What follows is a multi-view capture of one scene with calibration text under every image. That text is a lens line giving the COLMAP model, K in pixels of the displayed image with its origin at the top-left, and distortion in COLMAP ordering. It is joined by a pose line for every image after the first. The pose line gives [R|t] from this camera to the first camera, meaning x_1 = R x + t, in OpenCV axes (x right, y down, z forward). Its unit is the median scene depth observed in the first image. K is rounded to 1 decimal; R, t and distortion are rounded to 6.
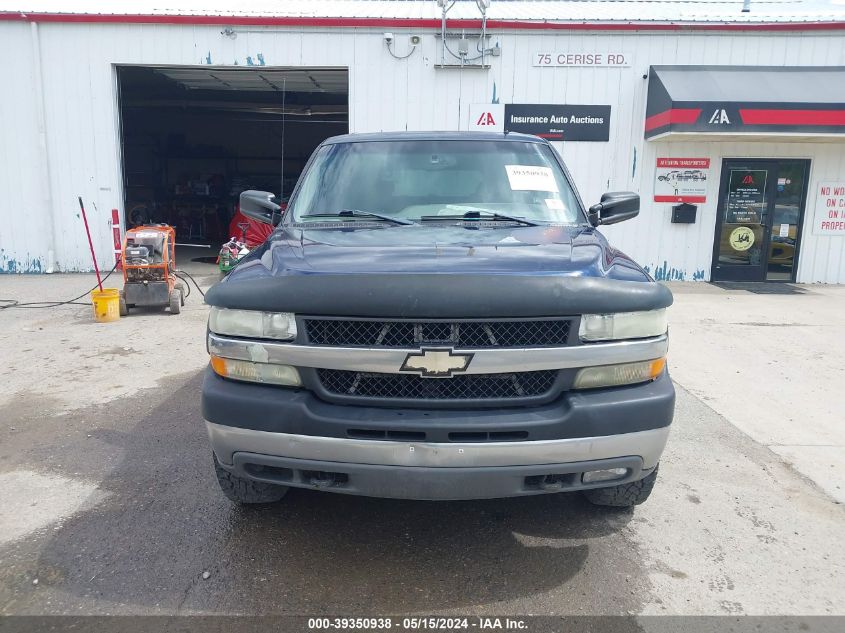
lens RADIAL K [[663.1, 0, 422.5], [0, 663.1, 316.5], [0, 0, 1]] dist [0.039322, -0.004635]
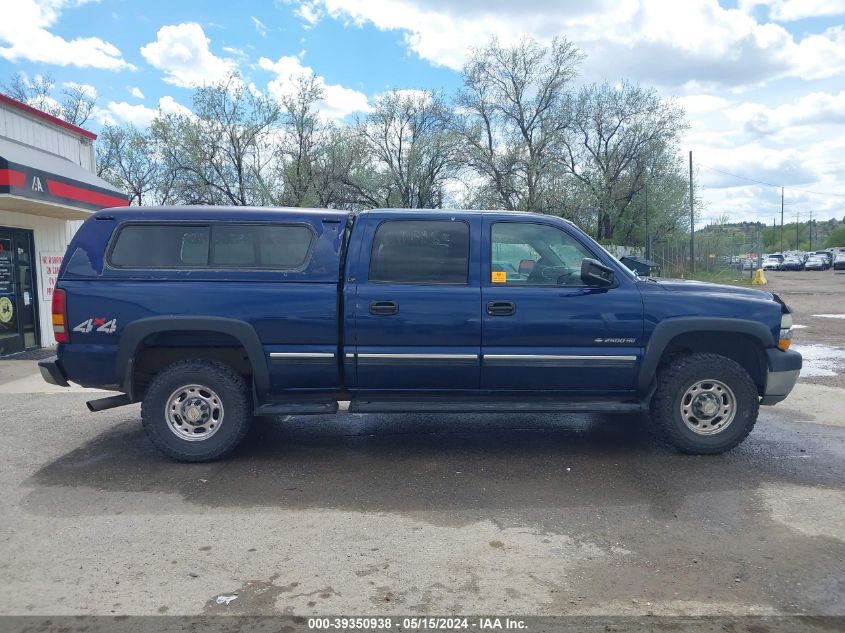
lens RADIAL K [[657.0, 0, 395.8], [0, 657.0, 315.4], [0, 0, 1]] dist [-0.006366, 0.001364]
pose [[-0.025695, -0.089020, 0.995698, -1.059051], [0.190016, 0.977434, 0.092291, -0.195117], [-0.981445, 0.191570, -0.008200, 1.030614]]
